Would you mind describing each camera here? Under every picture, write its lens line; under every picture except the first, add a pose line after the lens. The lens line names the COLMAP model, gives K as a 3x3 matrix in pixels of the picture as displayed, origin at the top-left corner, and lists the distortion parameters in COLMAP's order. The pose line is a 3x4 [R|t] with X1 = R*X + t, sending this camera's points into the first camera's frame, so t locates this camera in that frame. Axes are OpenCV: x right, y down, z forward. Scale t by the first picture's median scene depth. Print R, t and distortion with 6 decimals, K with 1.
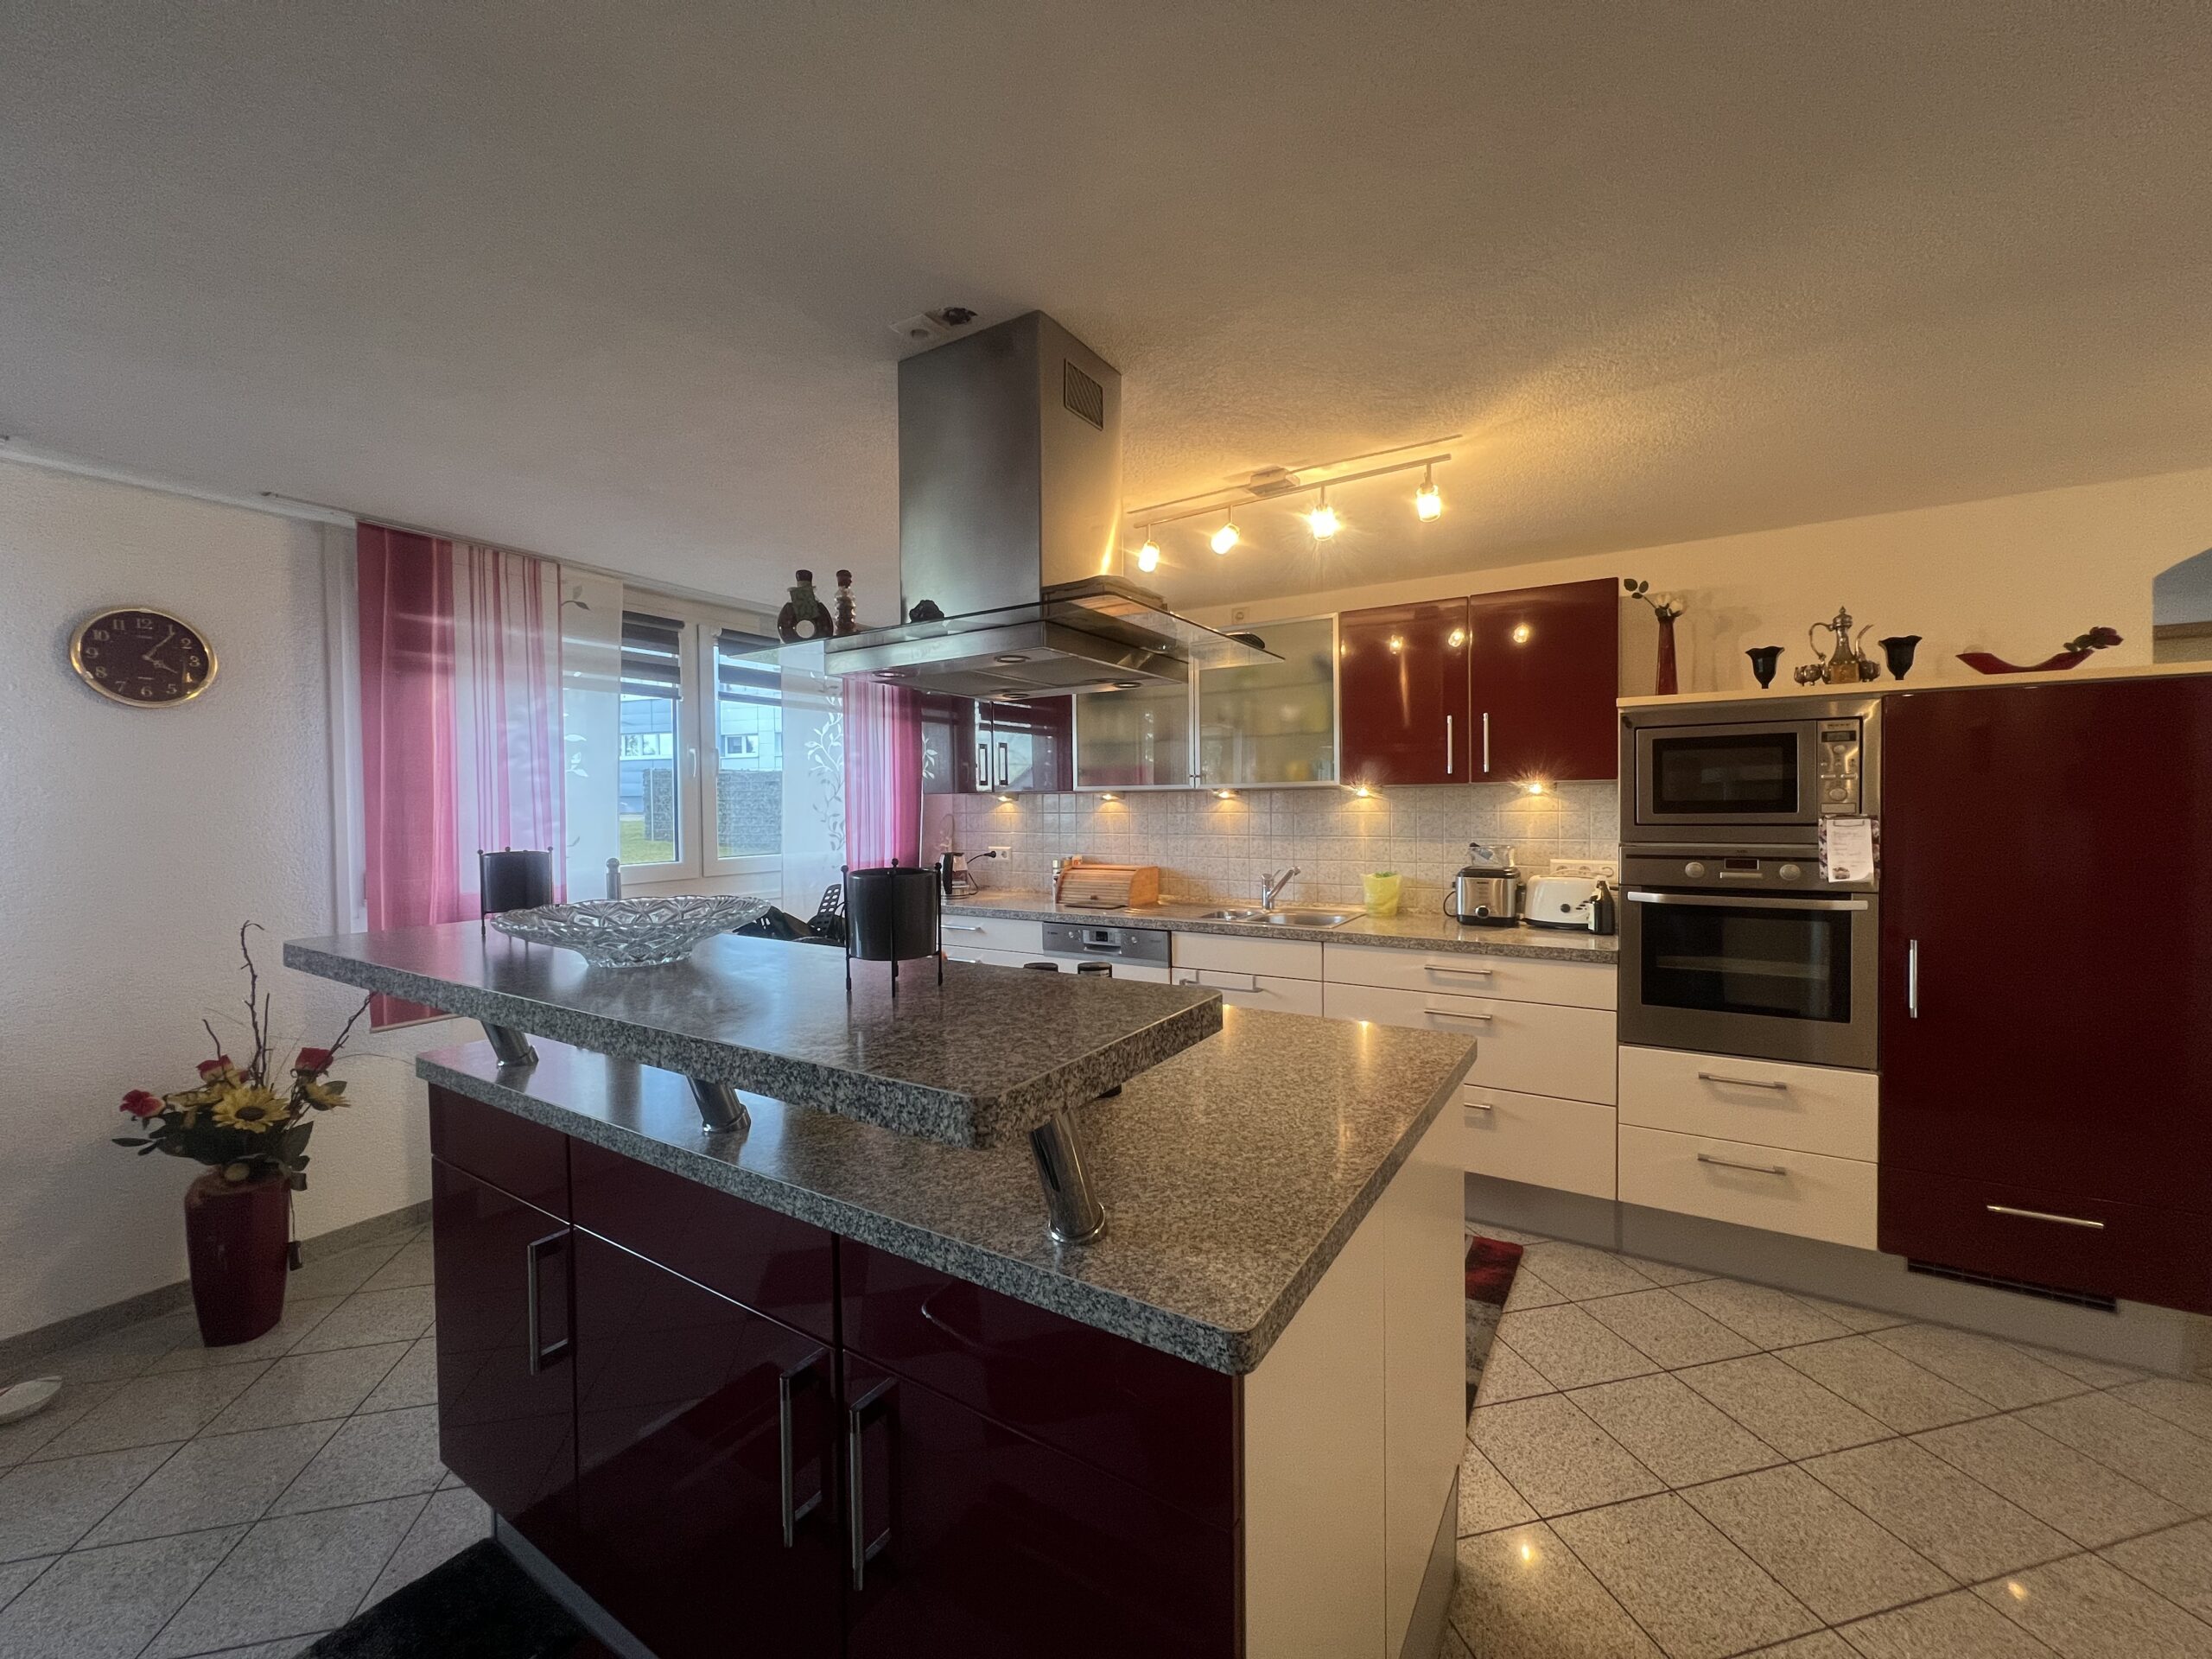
lens RADIAL K [[884.9, 0, 1095.5], [0, 884.9, 820.8], [0, 0, 1]] dist [0.000026, -0.000090]
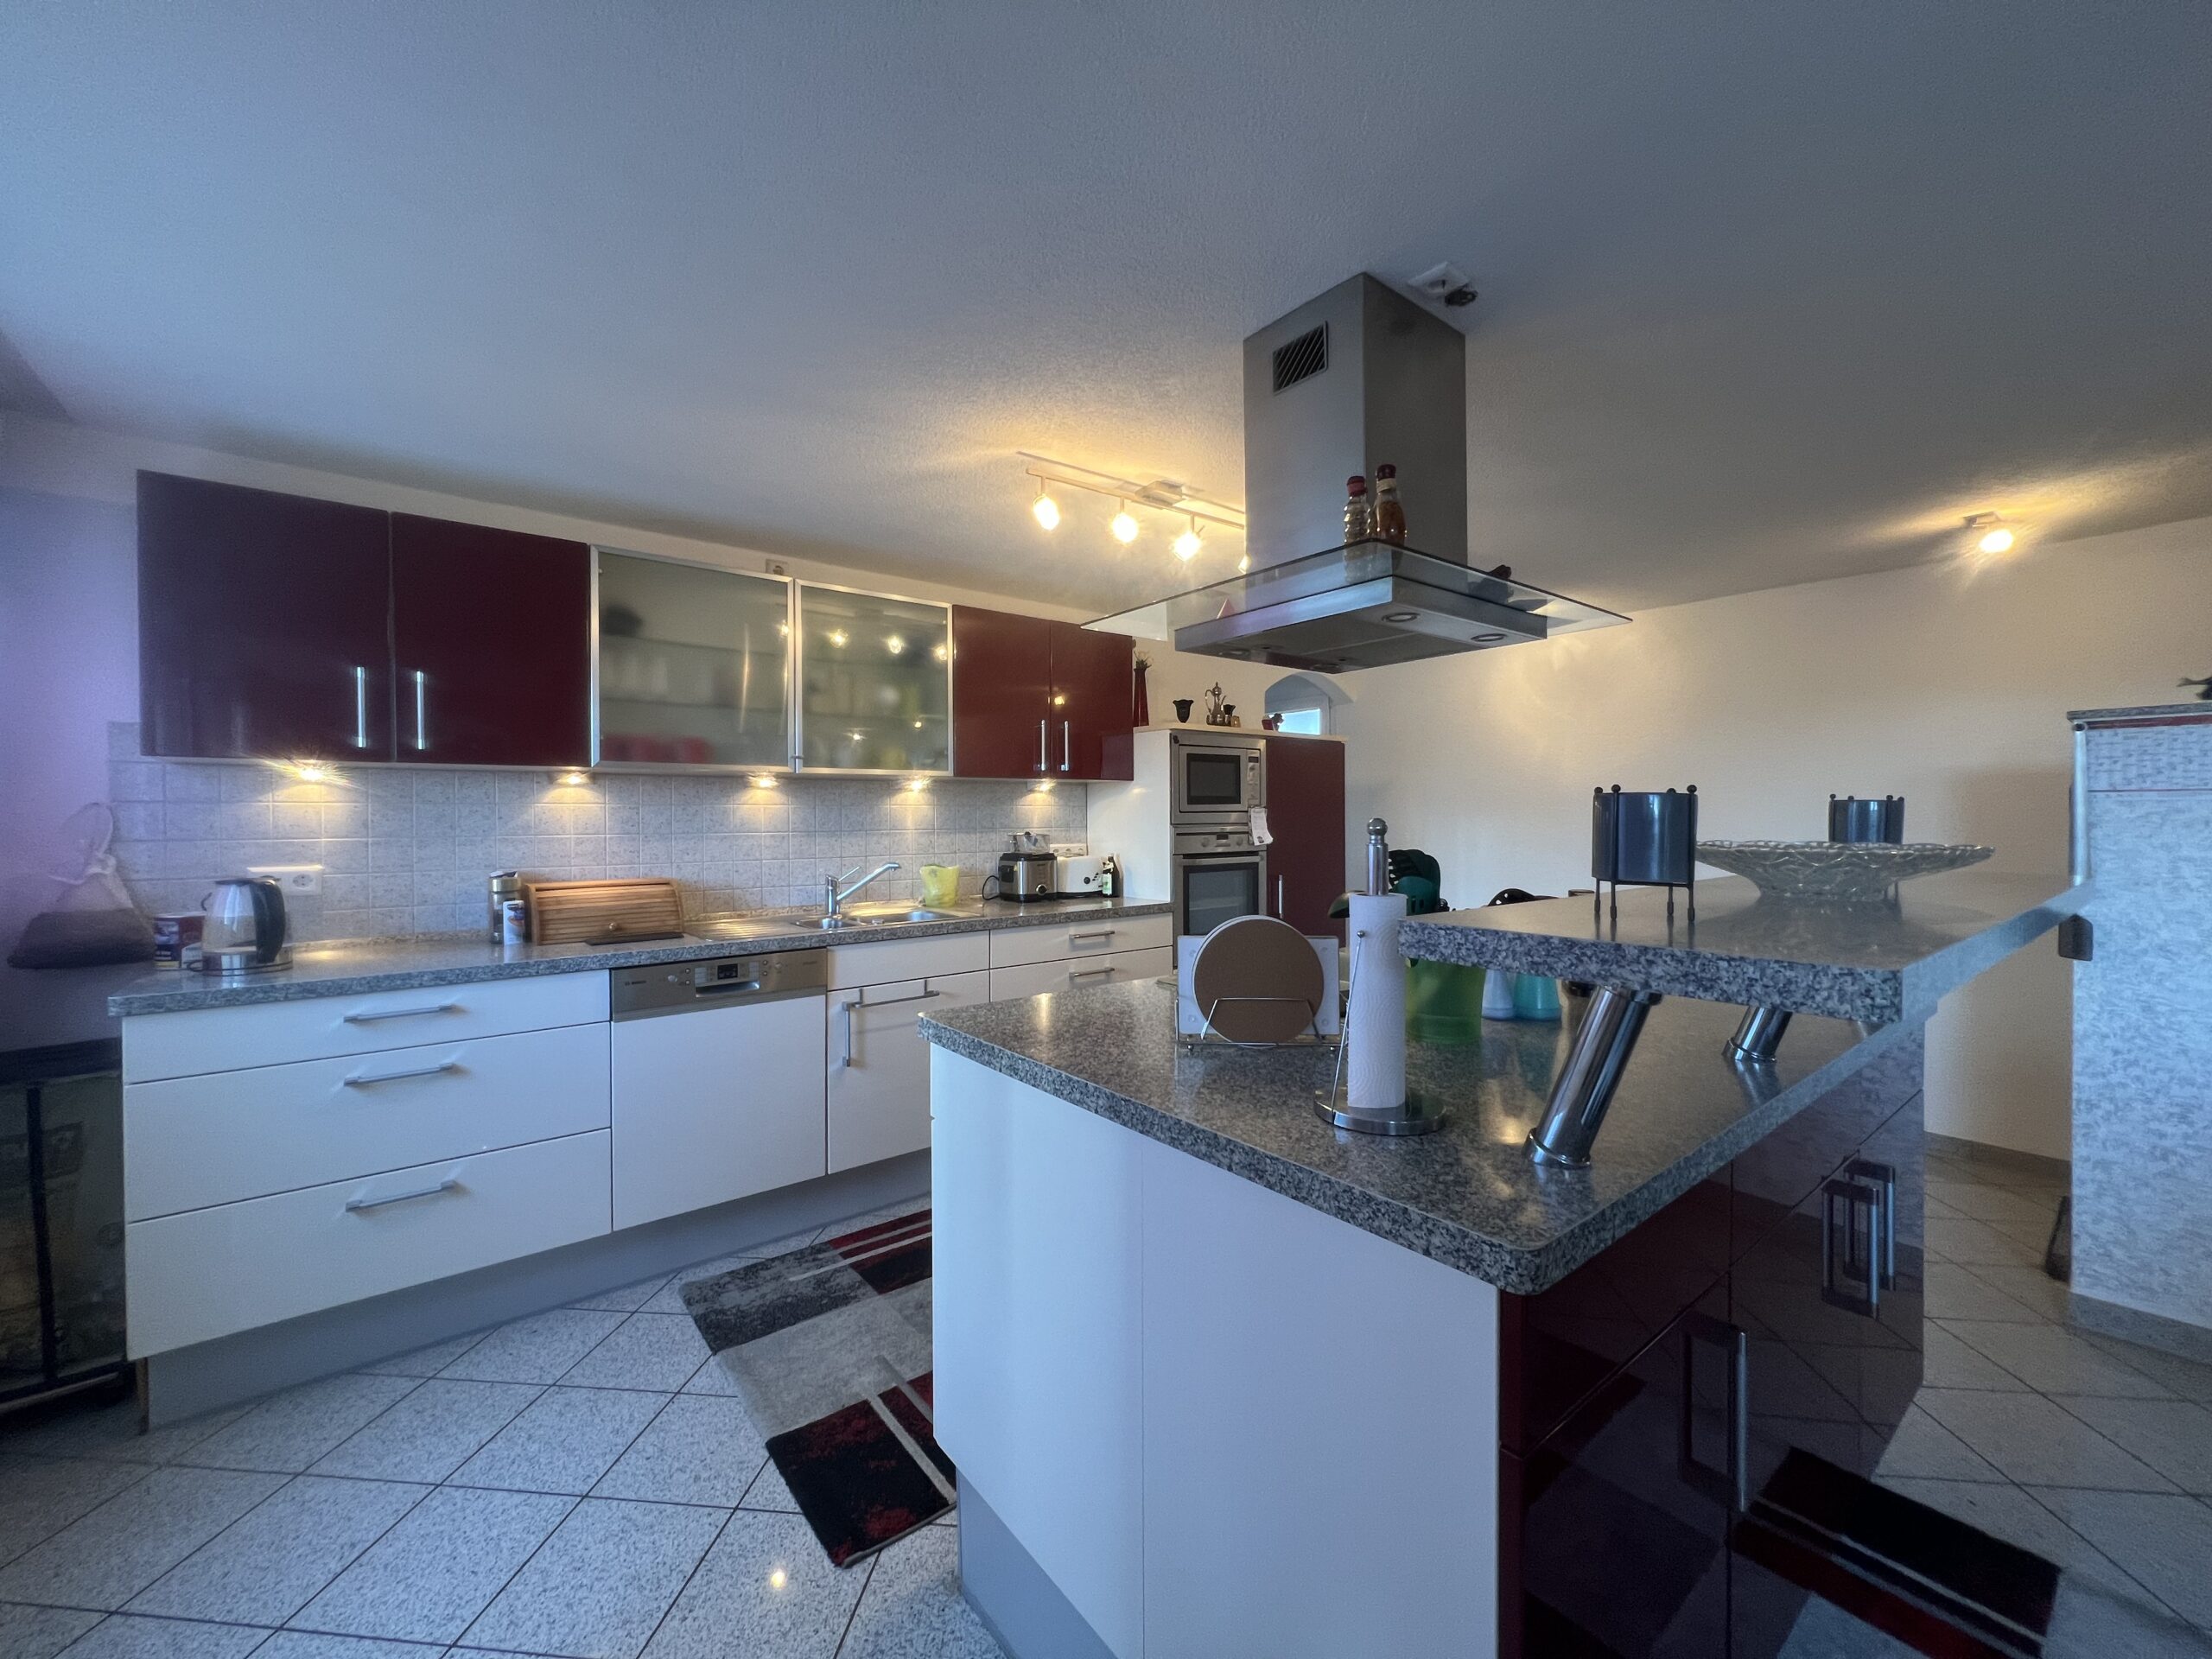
lens RADIAL K [[884.9, 0, 1095.5], [0, 884.9, 820.8], [0, 0, 1]] dist [0.000026, -0.000090]
pose [[0.335988, 0.000981, 0.941866, -0.662788], [0.019152, 0.999786, -0.007874, 0.022857], [-0.941672, 0.020684, 0.335897, 0.553164]]
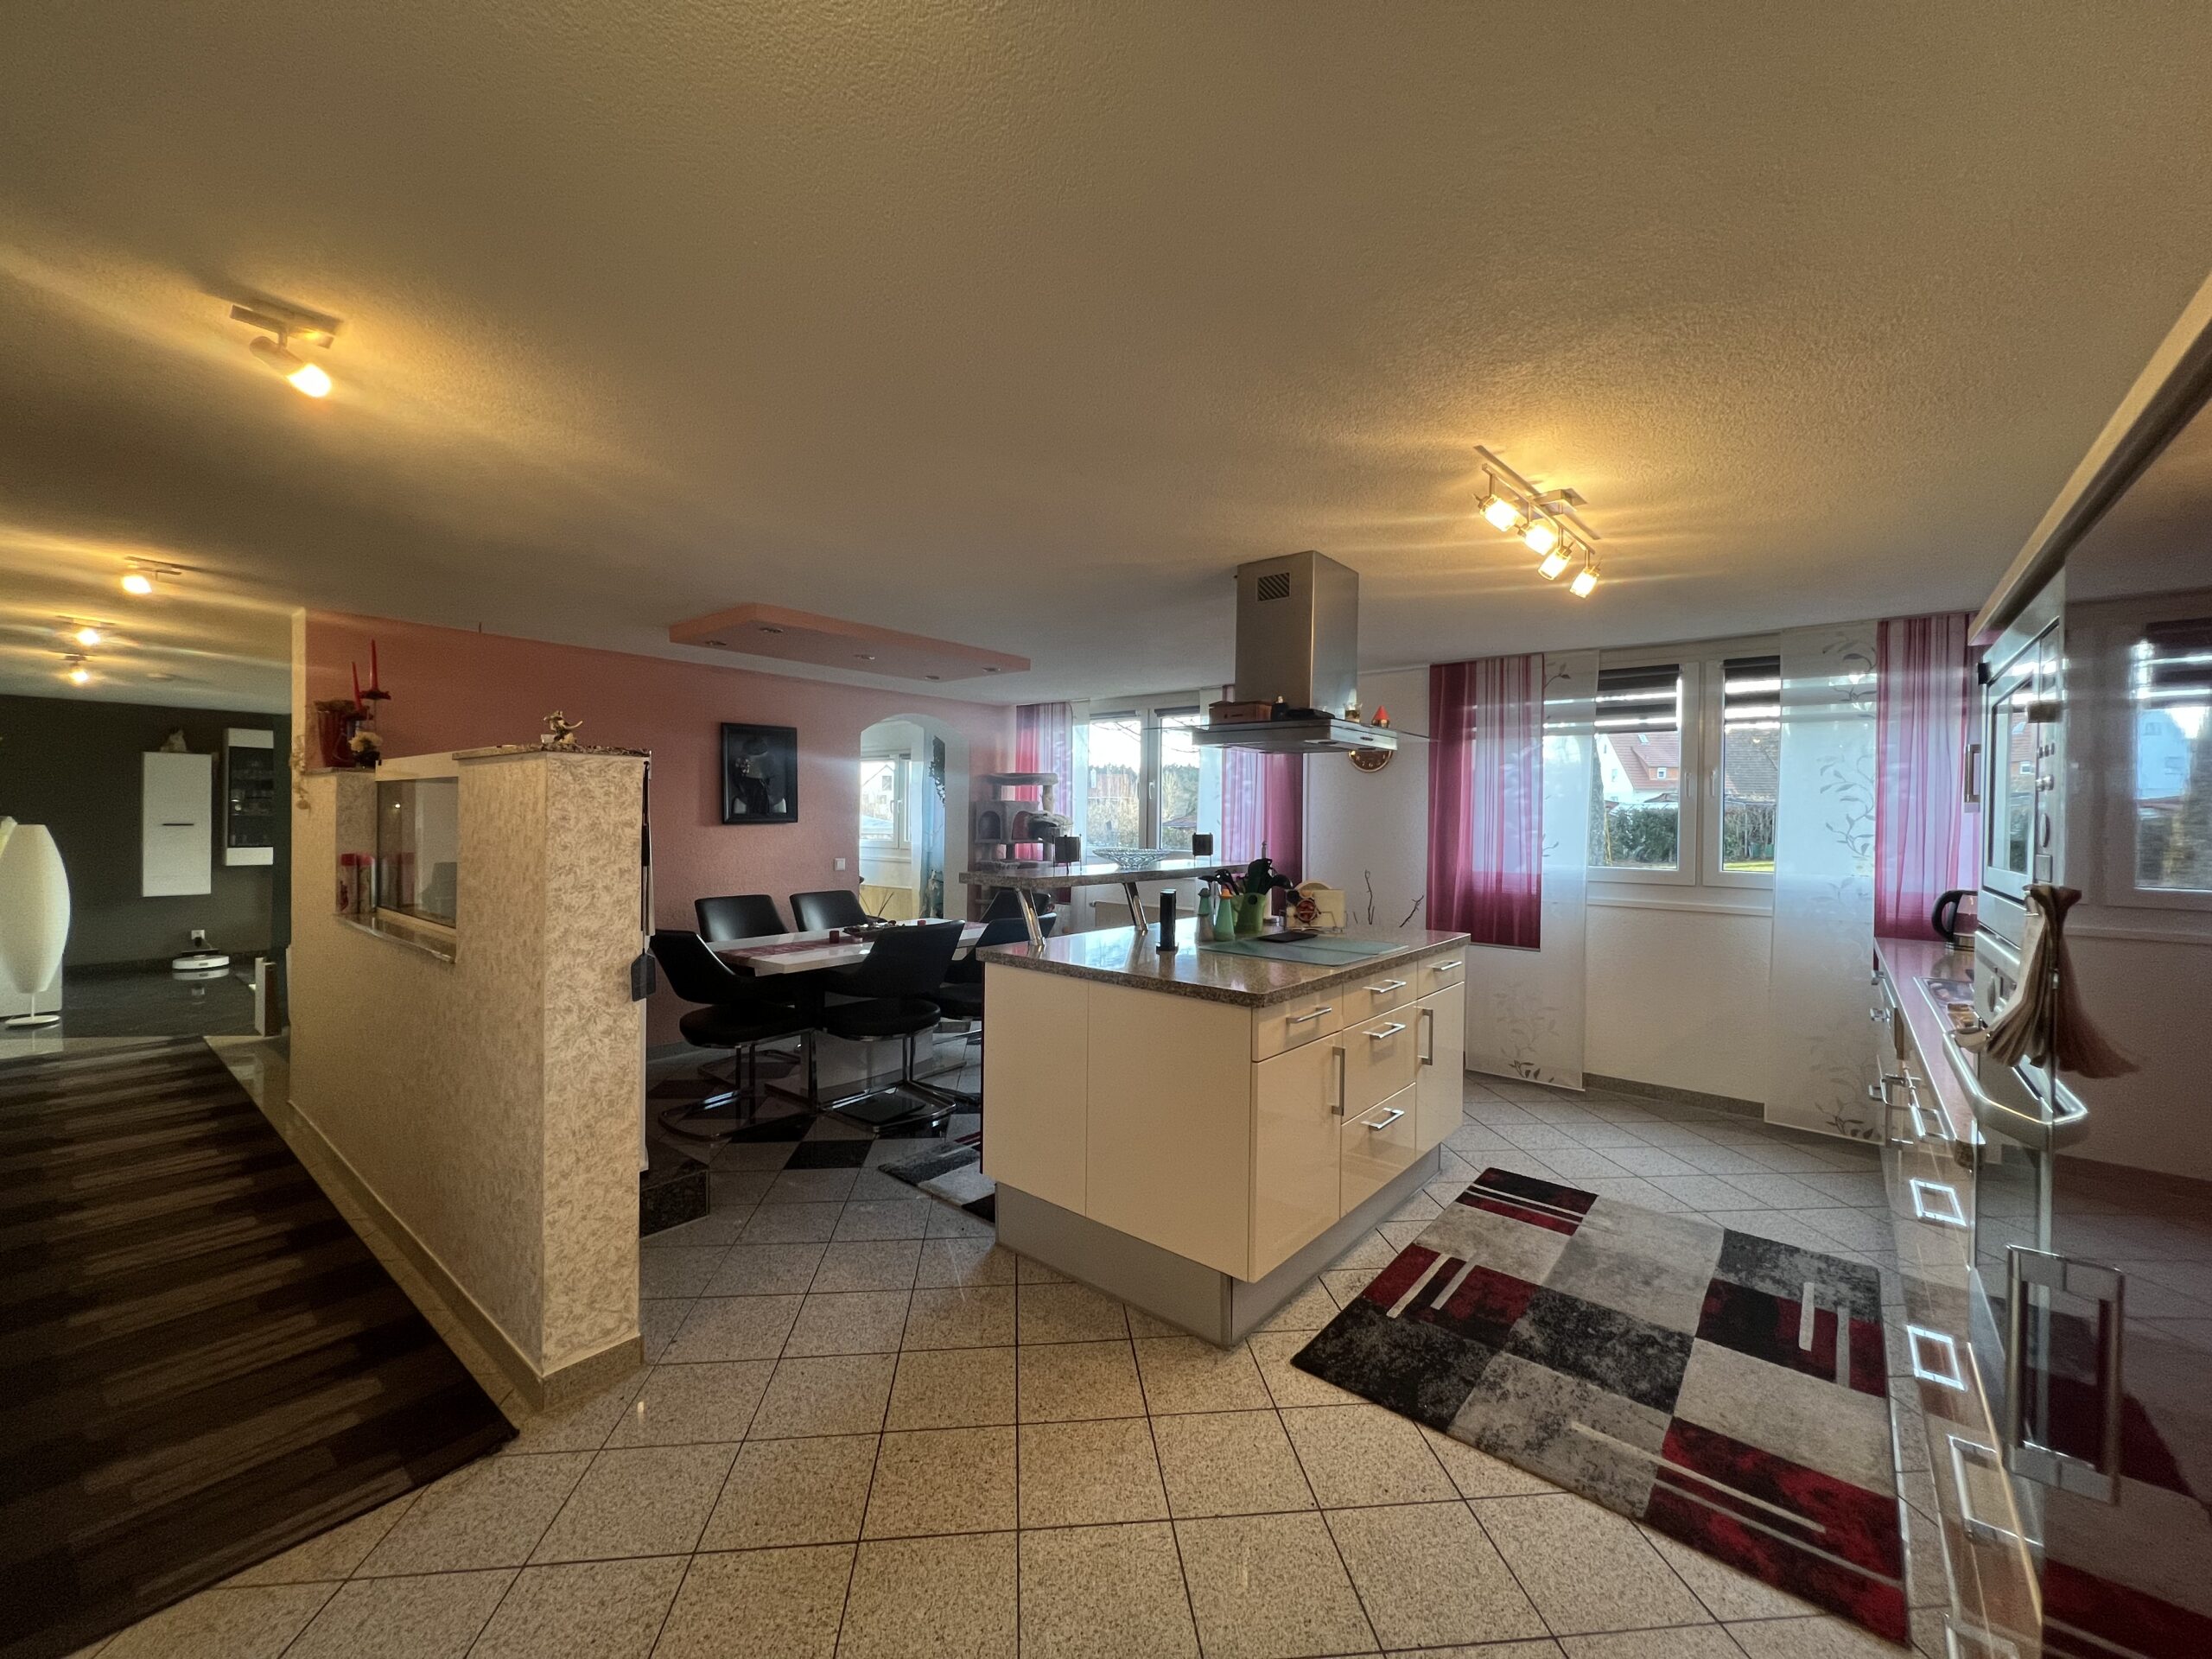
lens RADIAL K [[884.9, 0, 1095.5], [0, 884.9, 820.8], [0, 0, 1]] dist [0.000026, -0.000090]
pose [[-0.136133, 0.012811, -0.990608, 0.965466], [-0.033037, 0.999302, 0.017463, -0.016768], [0.990140, 0.035104, -0.135615, 0.499892]]
